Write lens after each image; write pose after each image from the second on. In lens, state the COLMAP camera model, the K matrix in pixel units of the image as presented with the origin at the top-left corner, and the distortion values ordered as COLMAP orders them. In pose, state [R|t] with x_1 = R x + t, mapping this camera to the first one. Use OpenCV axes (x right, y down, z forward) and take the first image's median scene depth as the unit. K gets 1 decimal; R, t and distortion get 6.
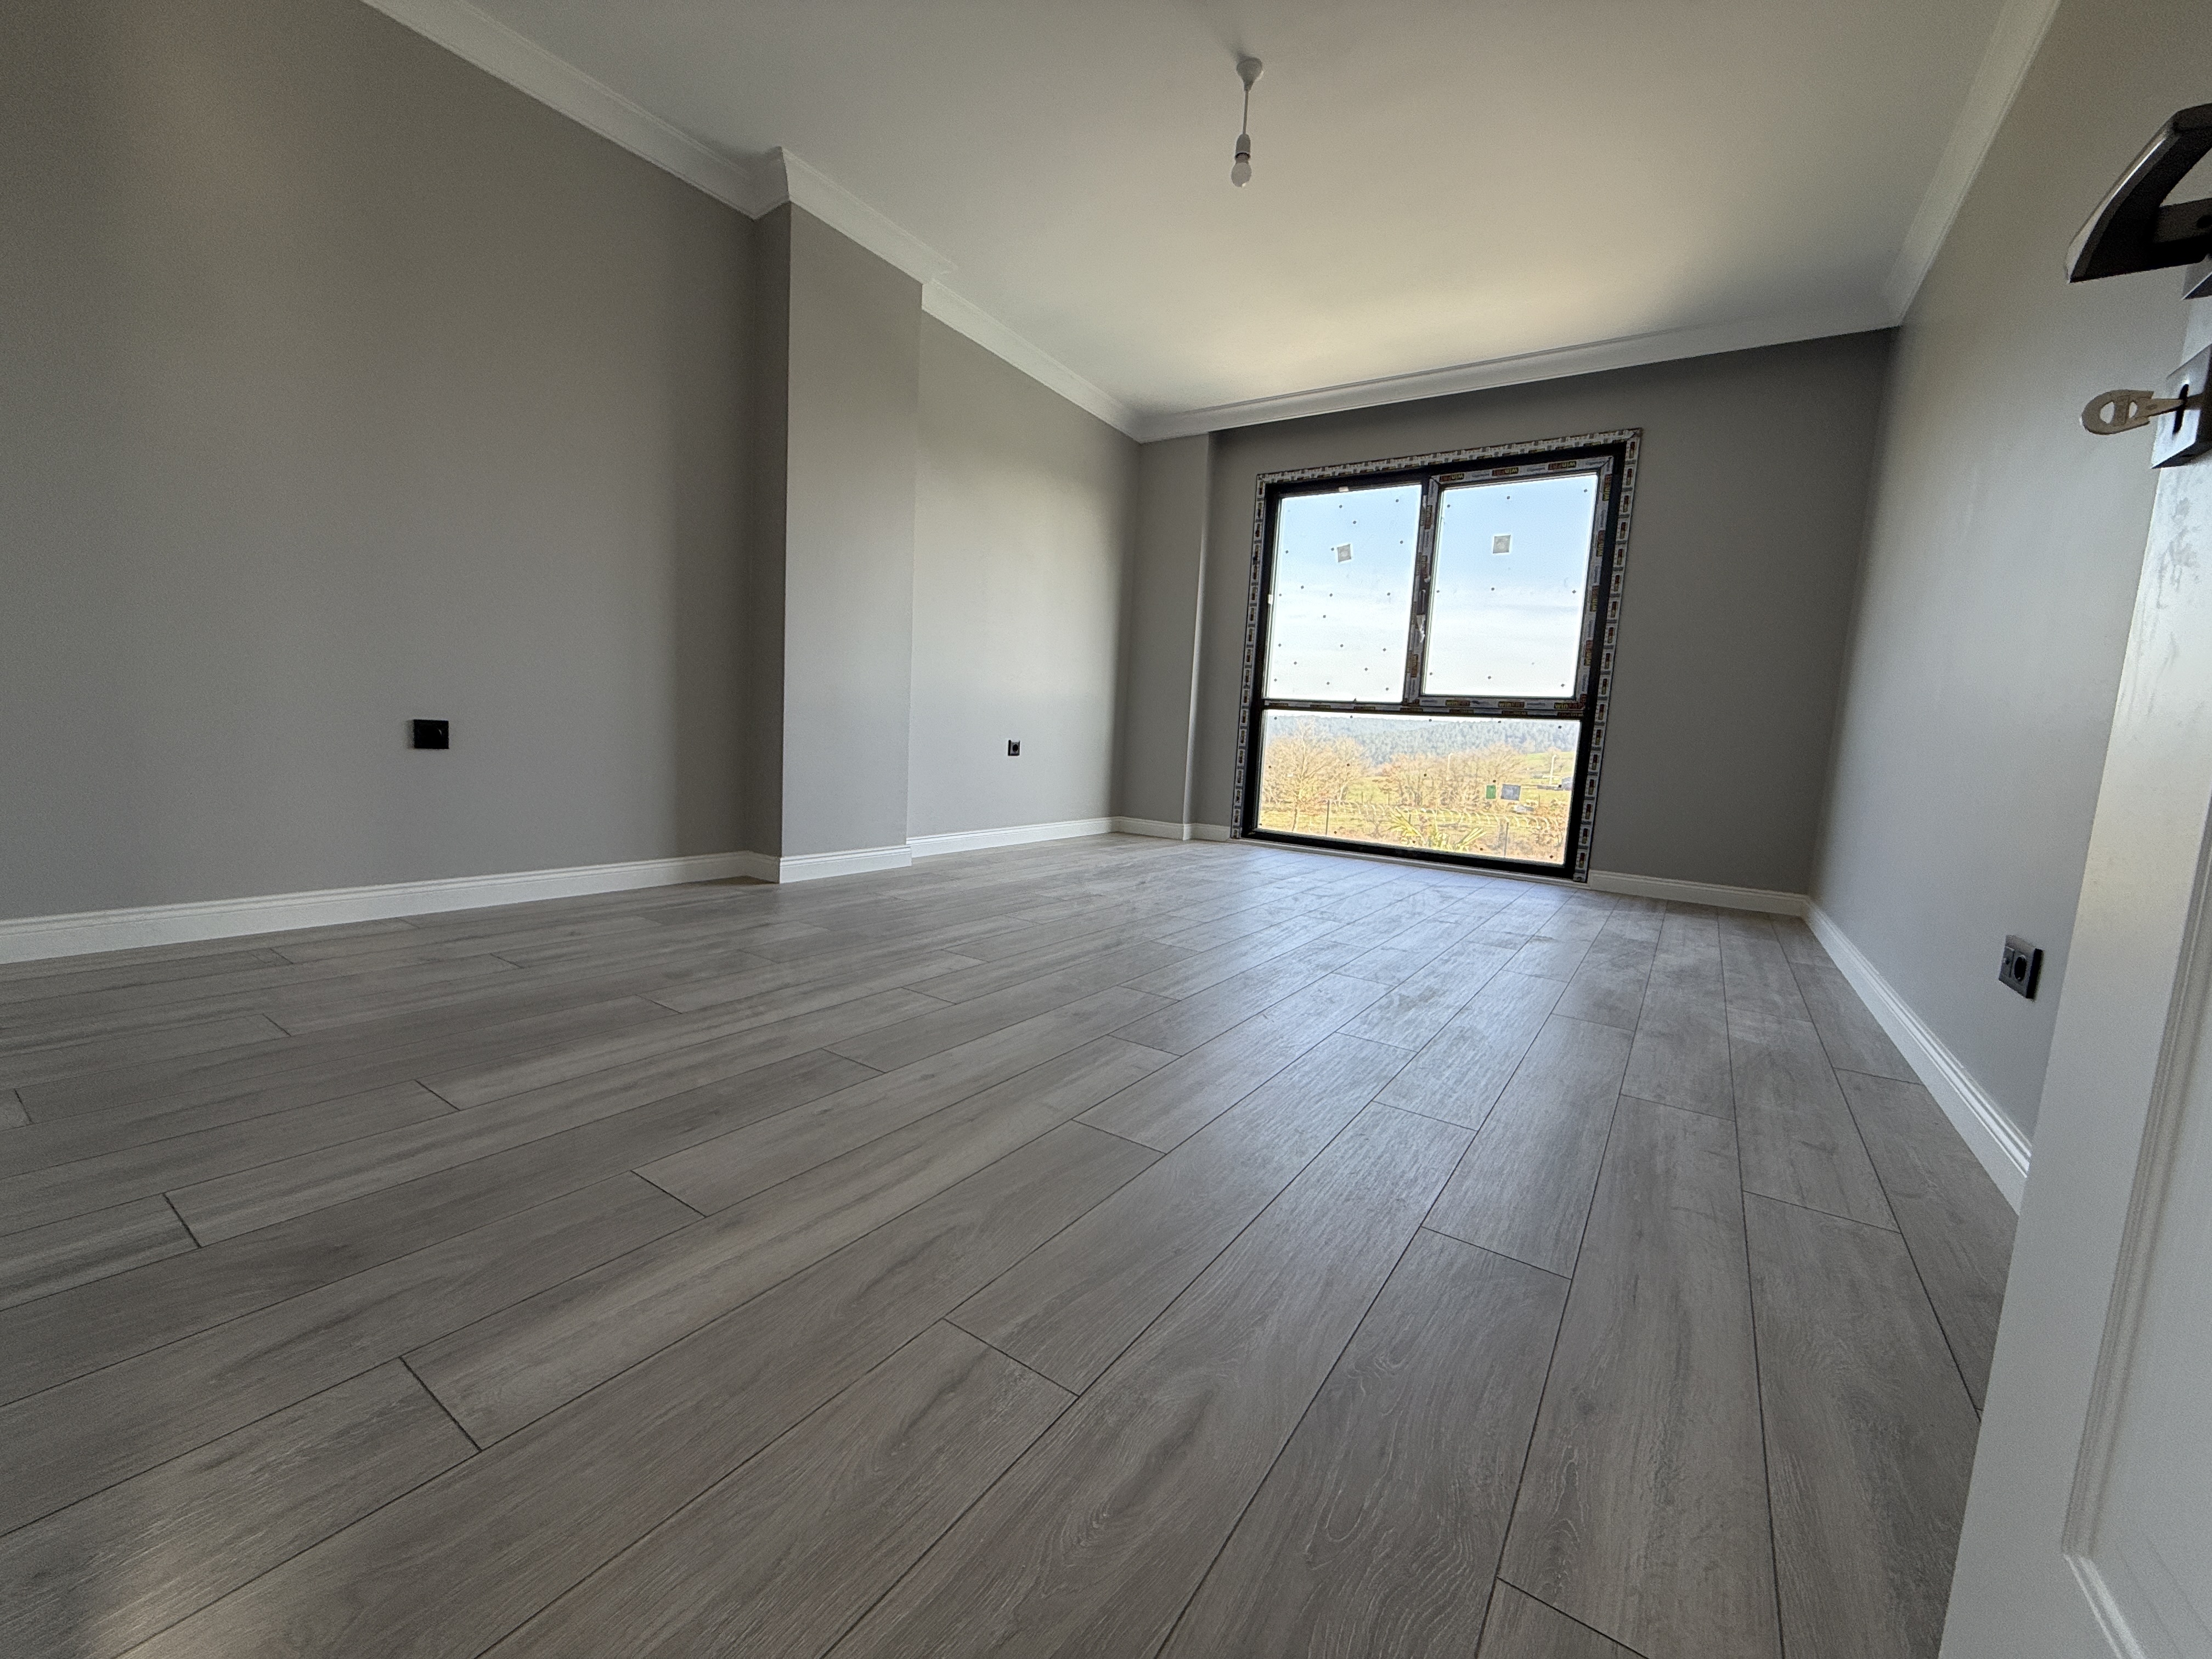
lens RADIAL K [[879.3, 0, 1102.8], [0, 879.3, 829.9], [0, 0, 1]] dist [-0.000254, 0.000109]
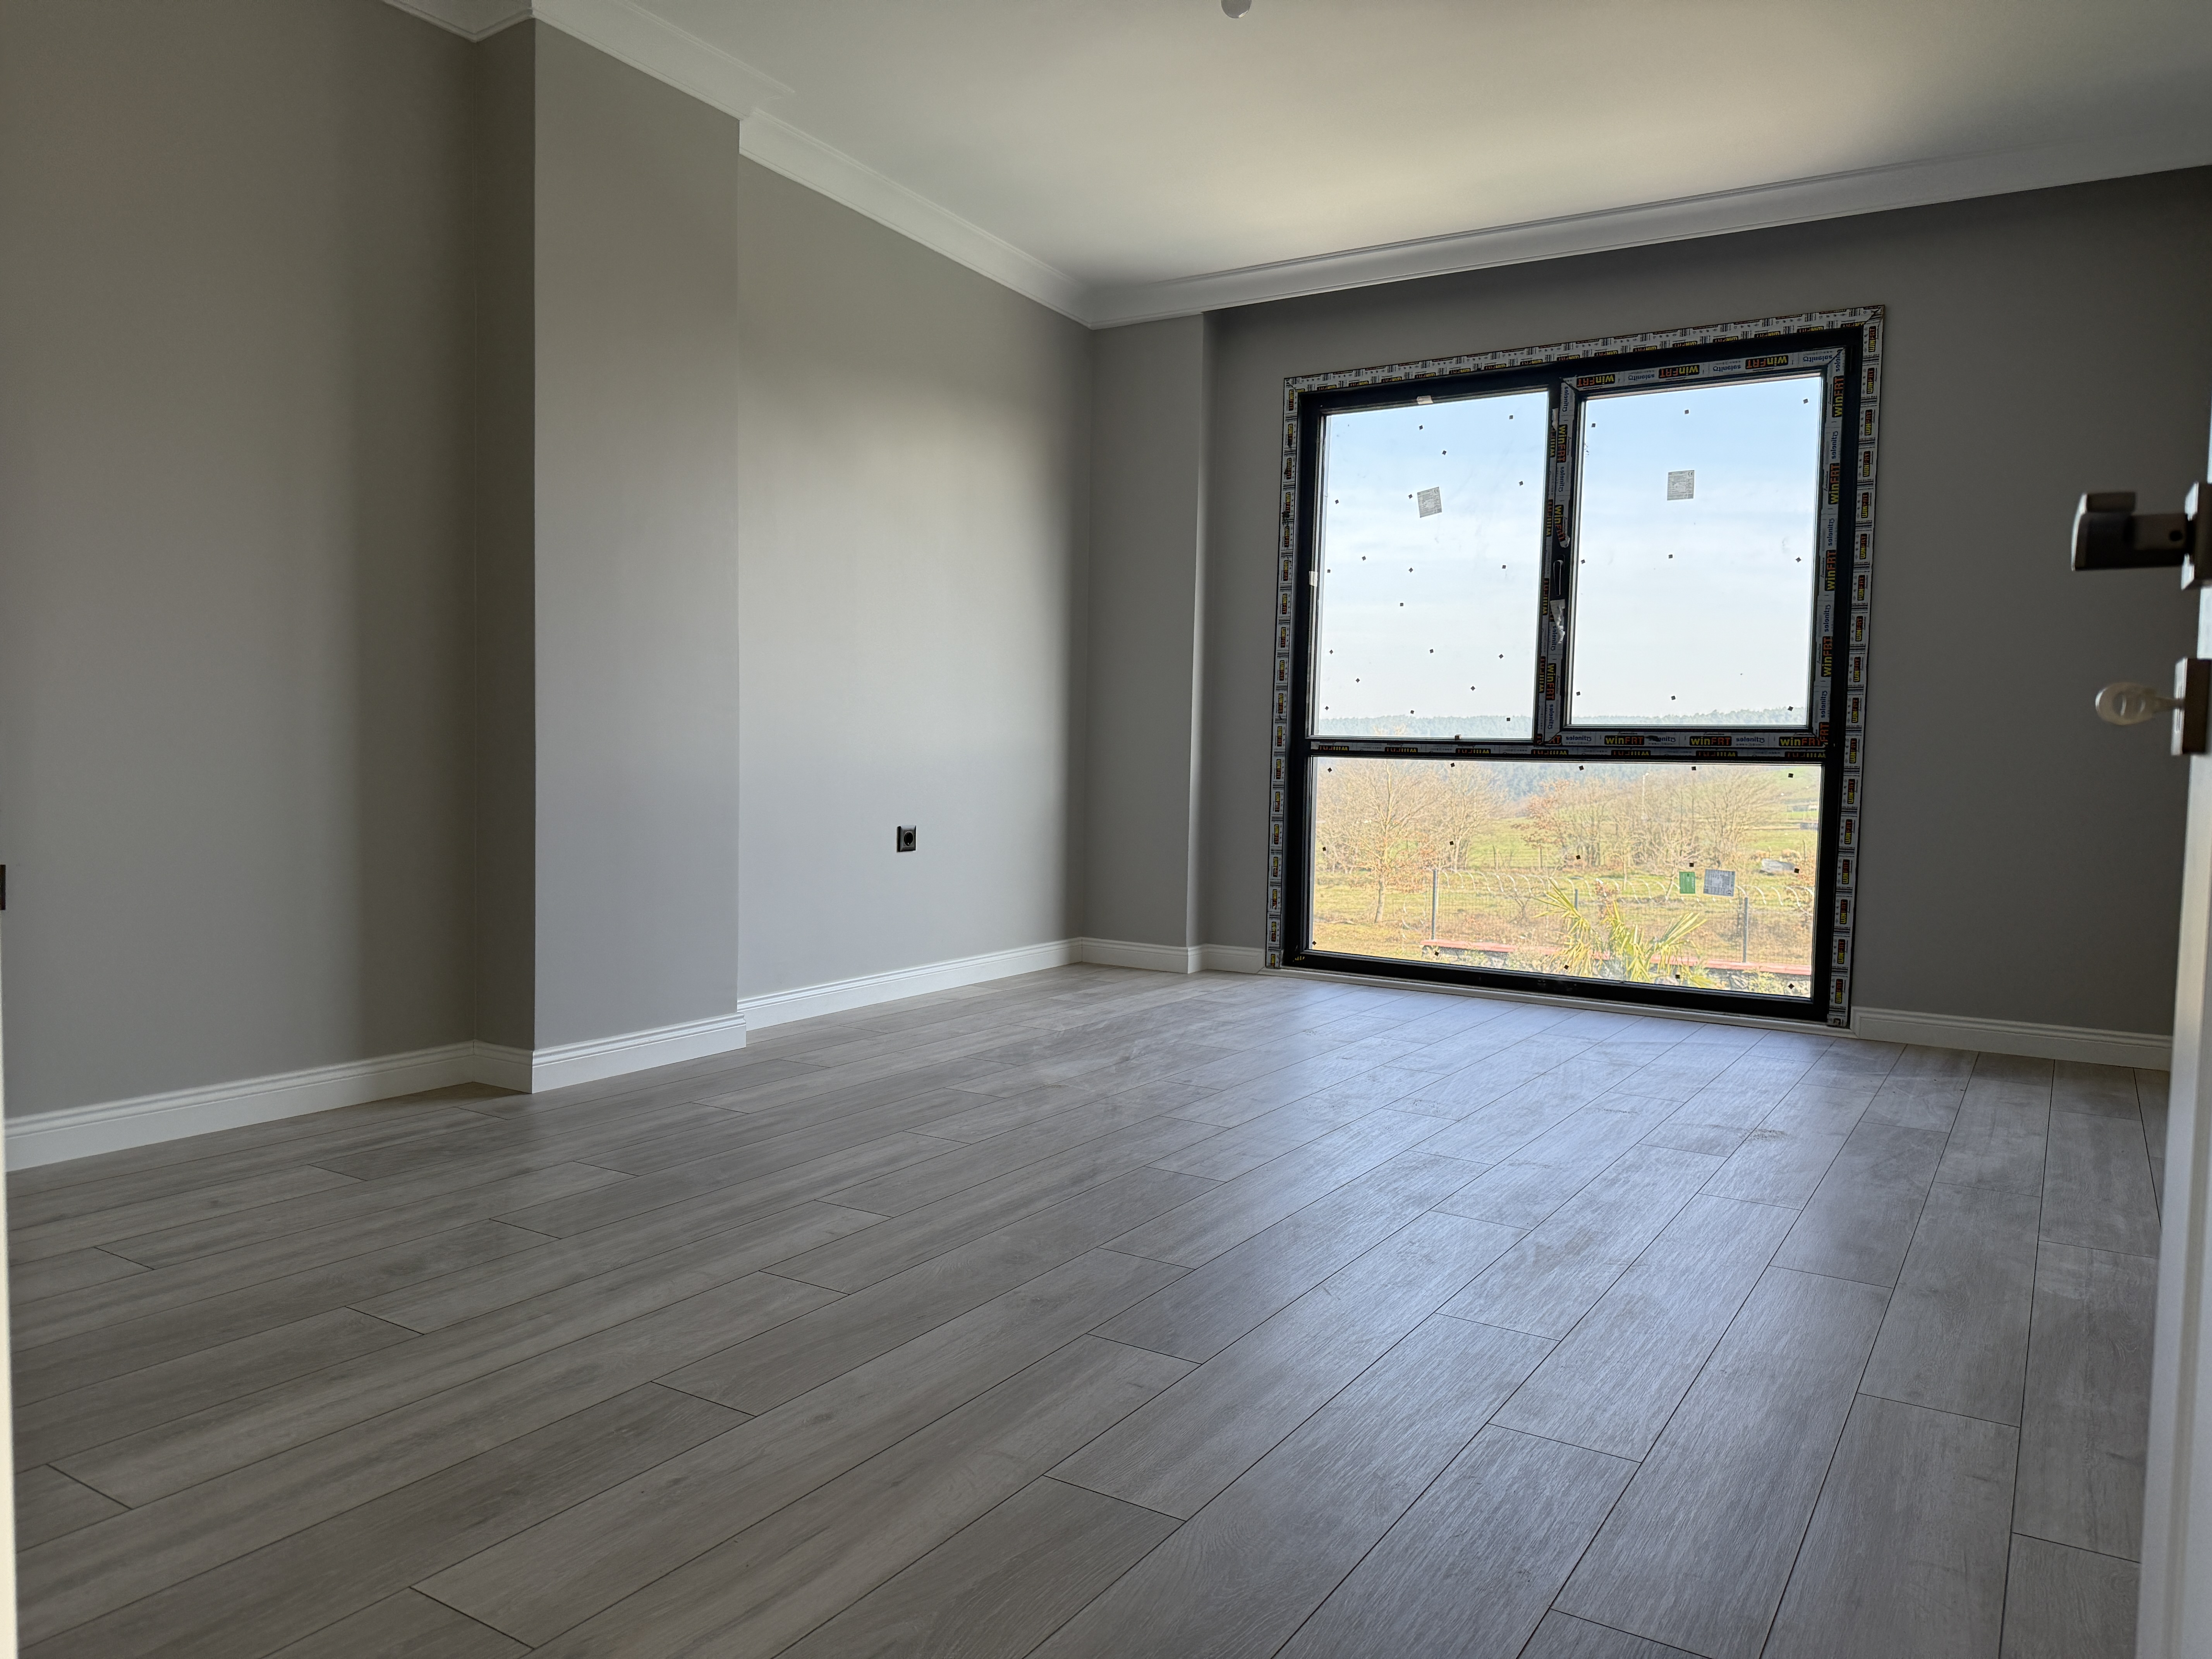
lens RADIAL K [[1561.0, 0, 1096.4], [0, 1561.0, 827.5], [0, 0, 1]] dist [0.090680, -0.149843]
pose [[0.998714, -0.035437, 0.036267, -0.011081], [0.037488, 0.997640, -0.057525, -0.048169], [-0.034143, 0.058810, 0.997685, -0.121677]]
